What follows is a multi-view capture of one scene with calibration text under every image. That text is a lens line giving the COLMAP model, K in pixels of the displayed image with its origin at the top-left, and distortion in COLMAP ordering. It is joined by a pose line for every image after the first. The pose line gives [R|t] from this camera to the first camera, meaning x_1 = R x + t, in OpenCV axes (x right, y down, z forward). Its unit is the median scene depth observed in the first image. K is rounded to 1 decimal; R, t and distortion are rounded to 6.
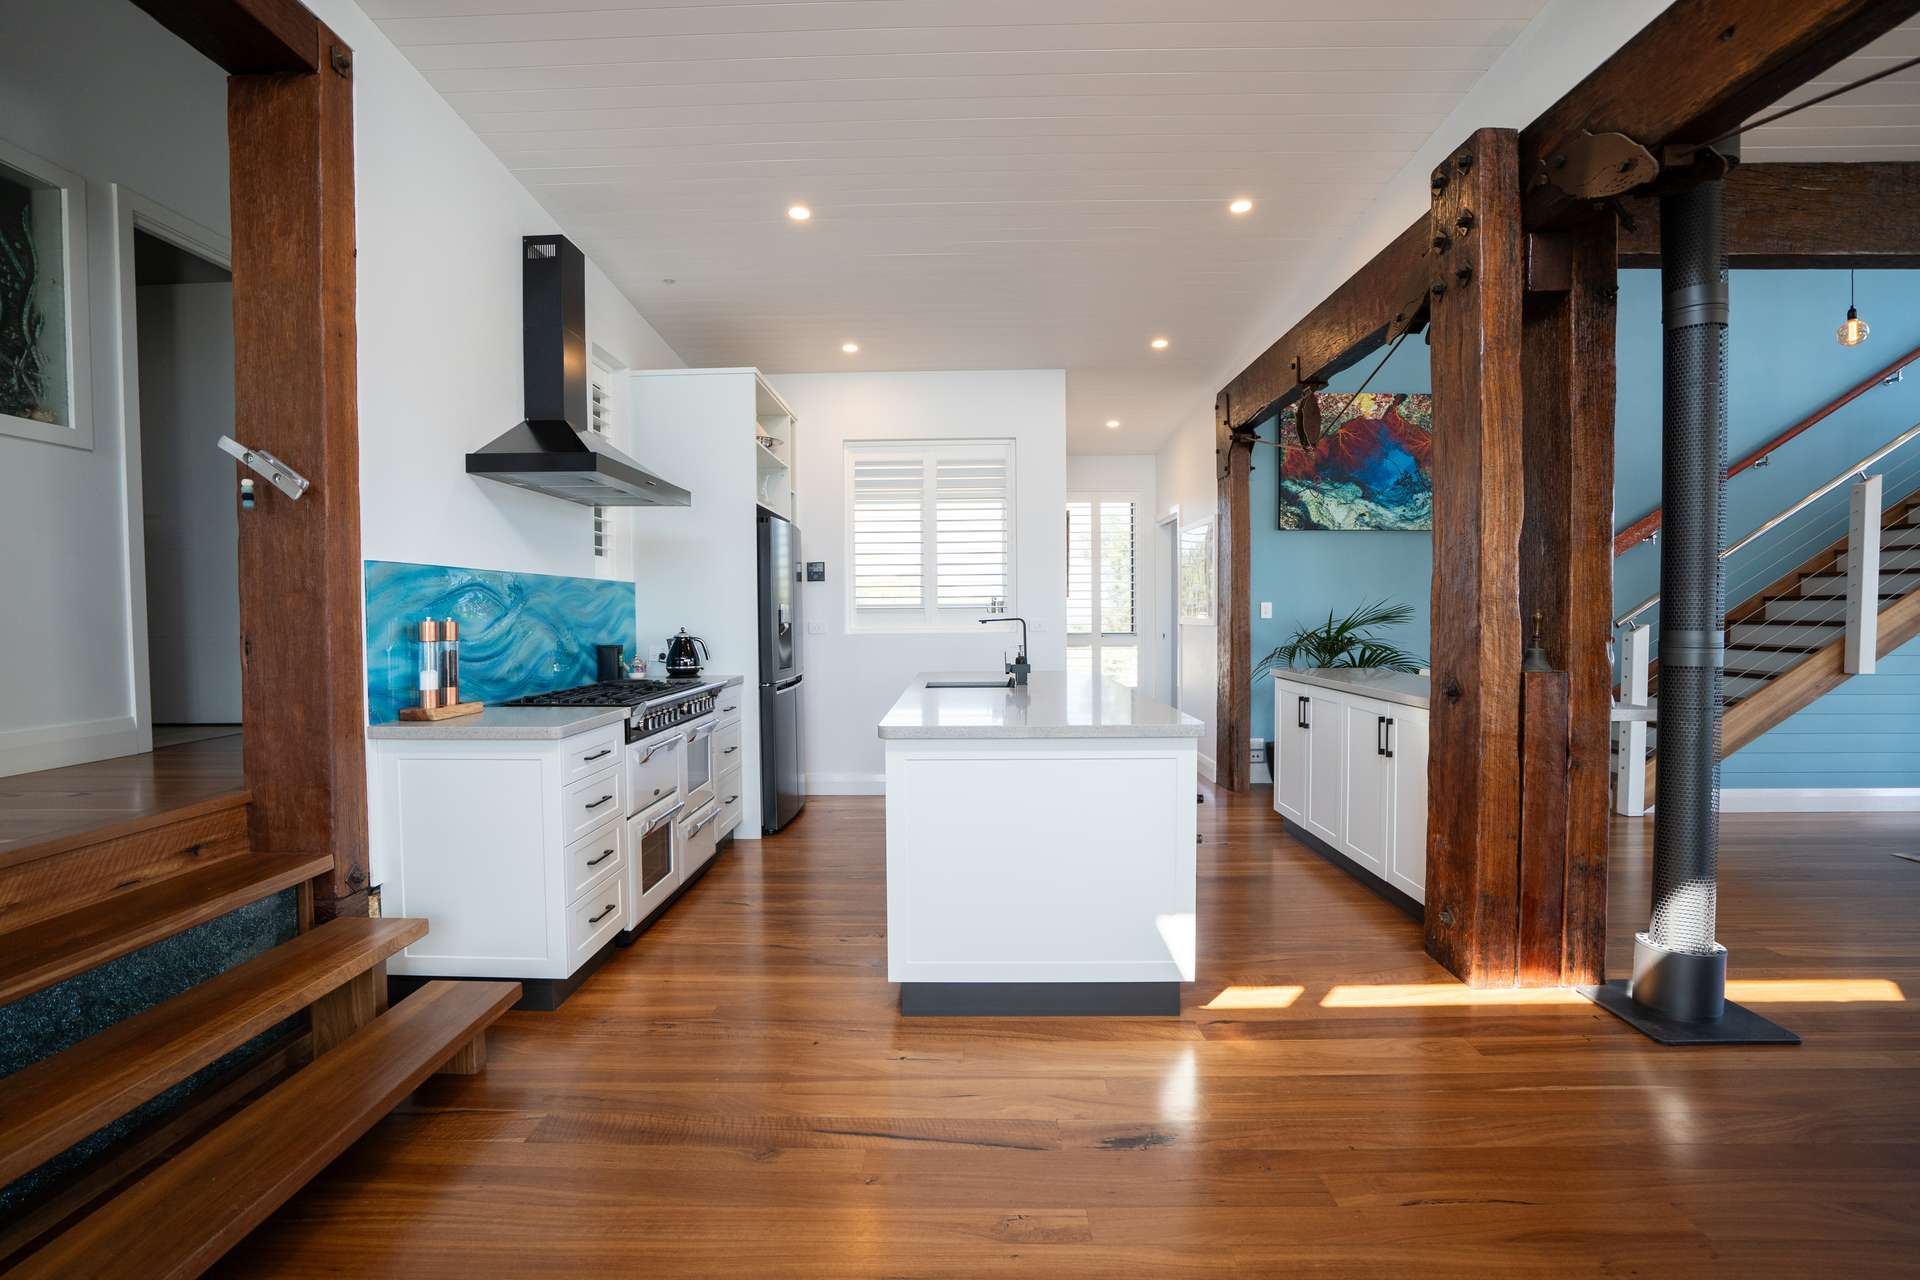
lens RADIAL K [[886.2, 0, 960.0], [0, 886.2, 640.0], [0, 0, 1]] dist [-0.014114, 0.000652]
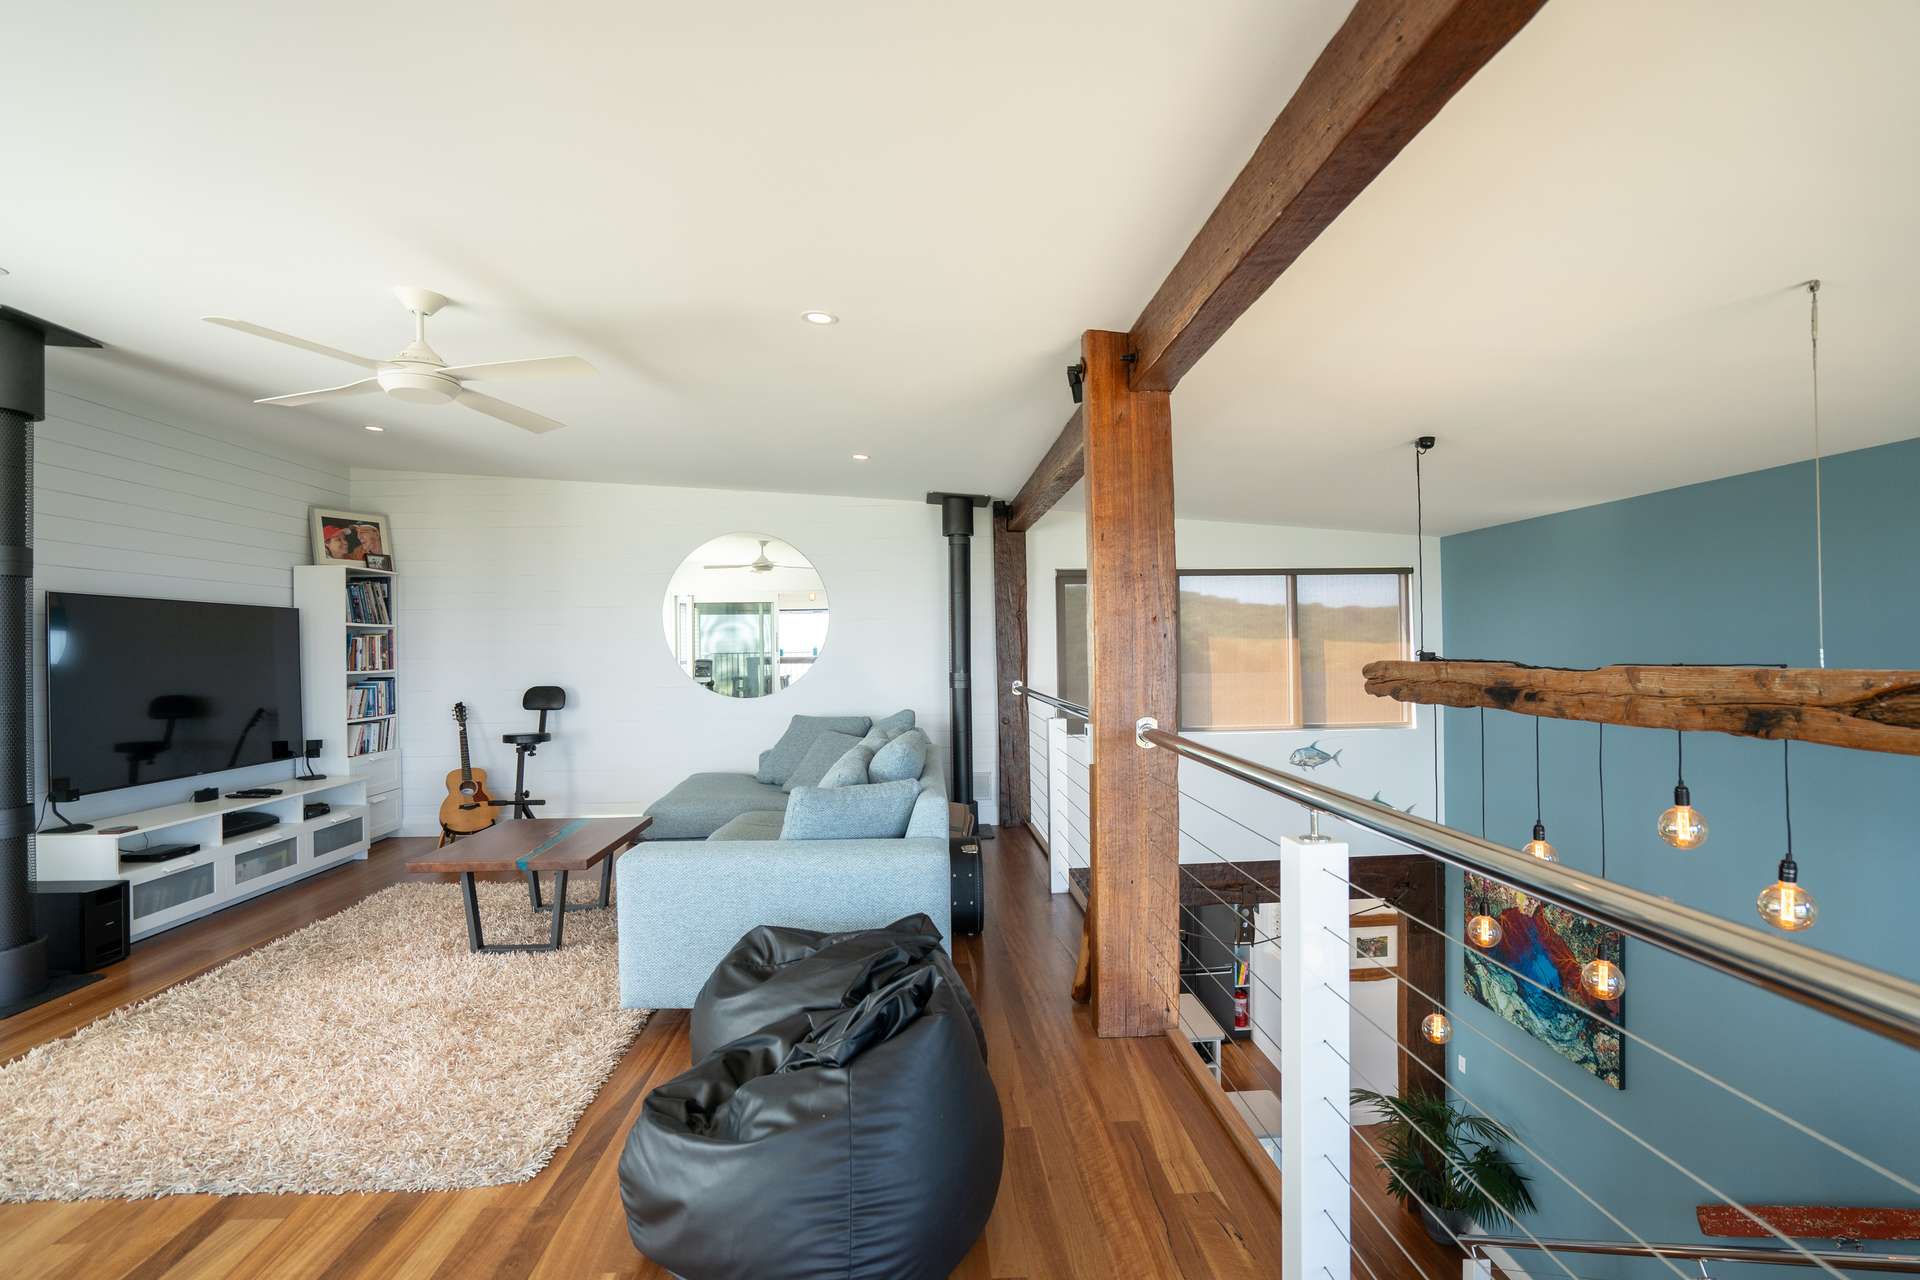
lens RADIAL K [[886.2, 0, 960.0], [0, 886.2, 640.0], [0, 0, 1]] dist [-0.014114, 0.000652]
pose [[0.063309, -0.002211, -0.997992, 1.360677], [-0.021758, 0.999757, -0.003595, -0.524244], [0.997757, 0.021941, 0.063245, 0.334116]]
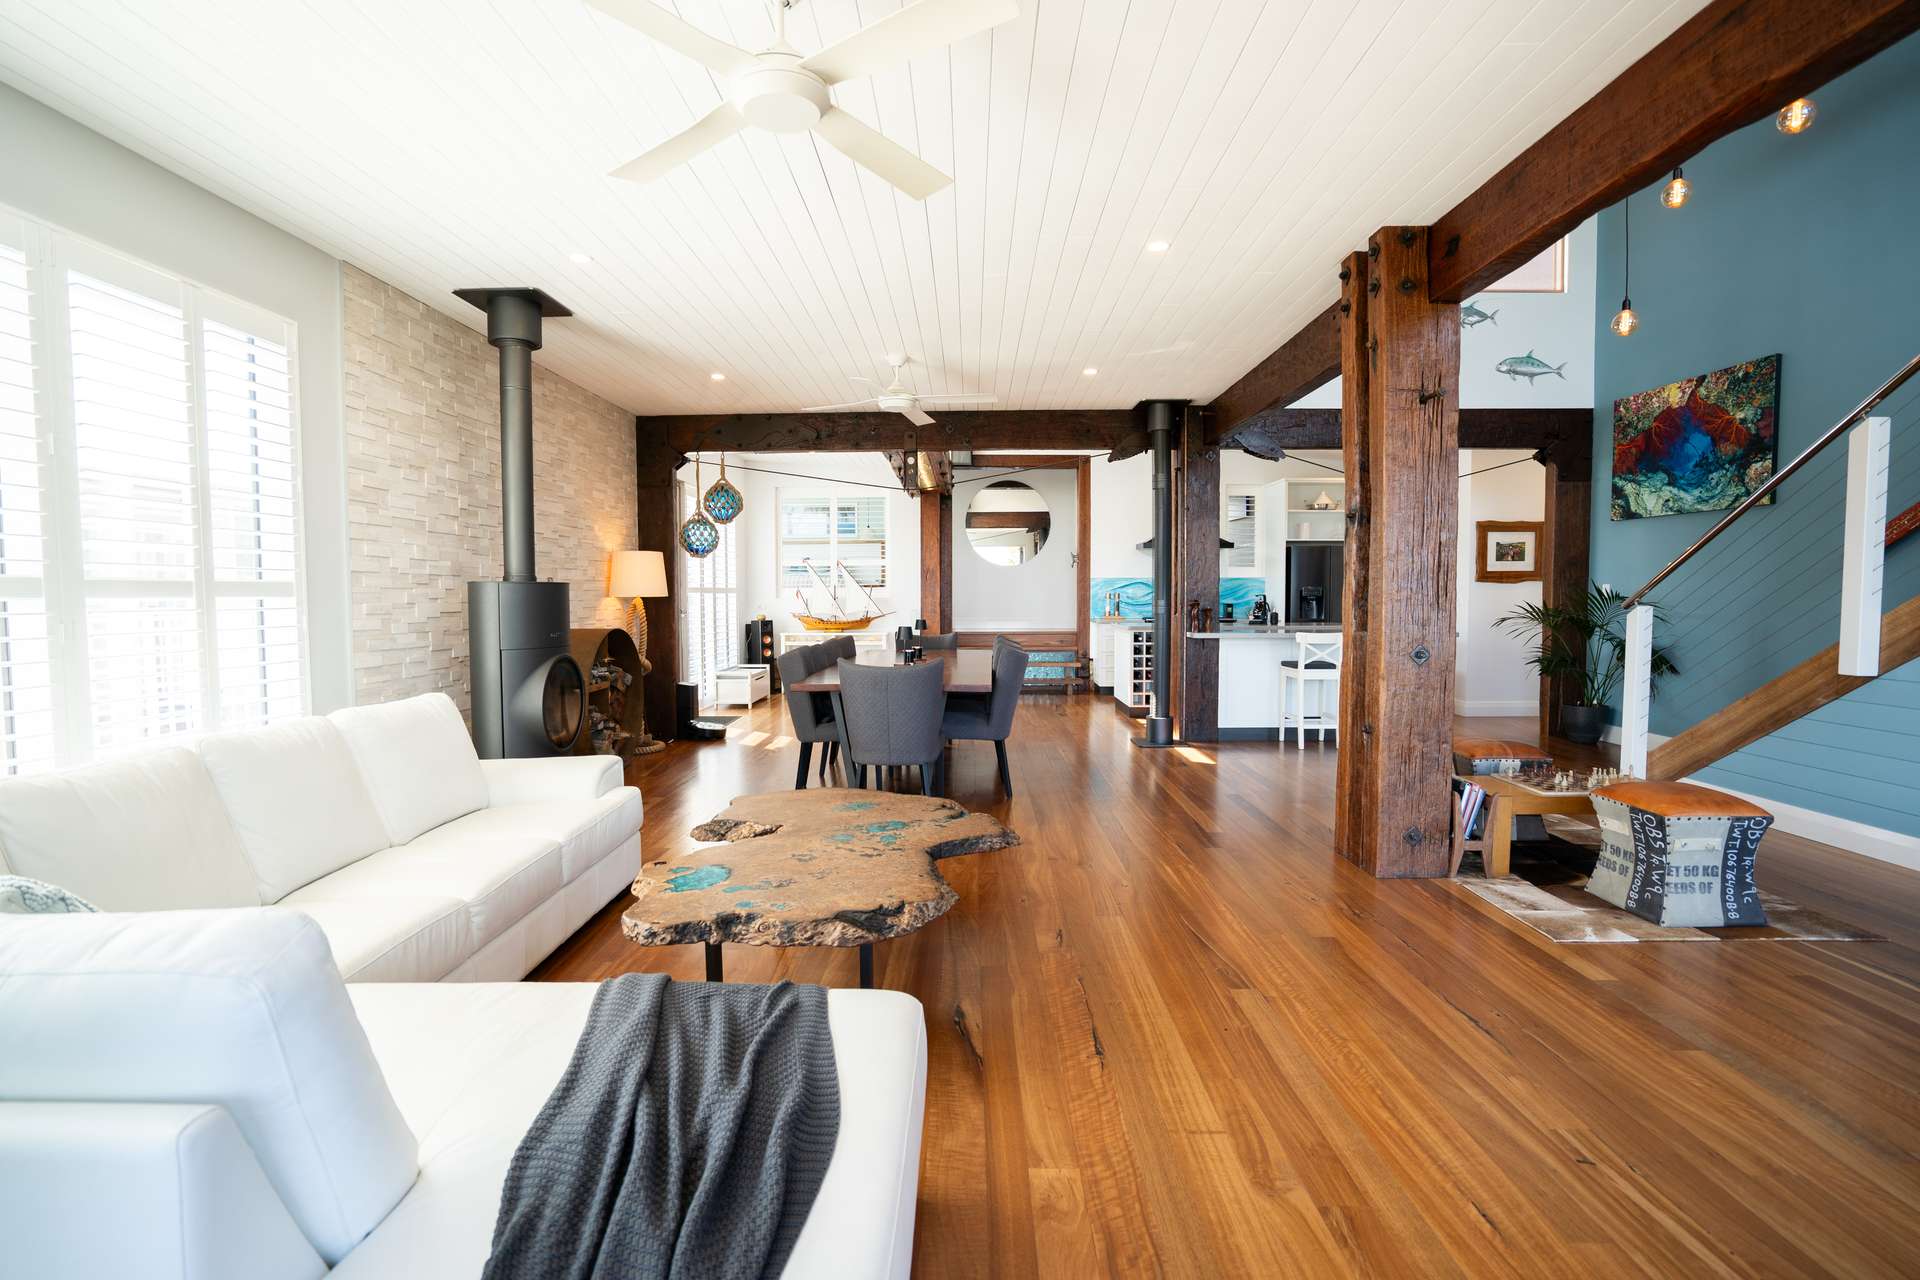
lens RADIAL K [[886.2, 0, 960.0], [0, 886.2, 640.0], [0, 0, 1]] dist [-0.014114, 0.000652]
pose [[-0.003774, 0.054191, -0.998523, 1.509502], [-0.023317, 0.998254, 0.054265, -0.013426], [0.999721, 0.023488, -0.002503, 0.166339]]
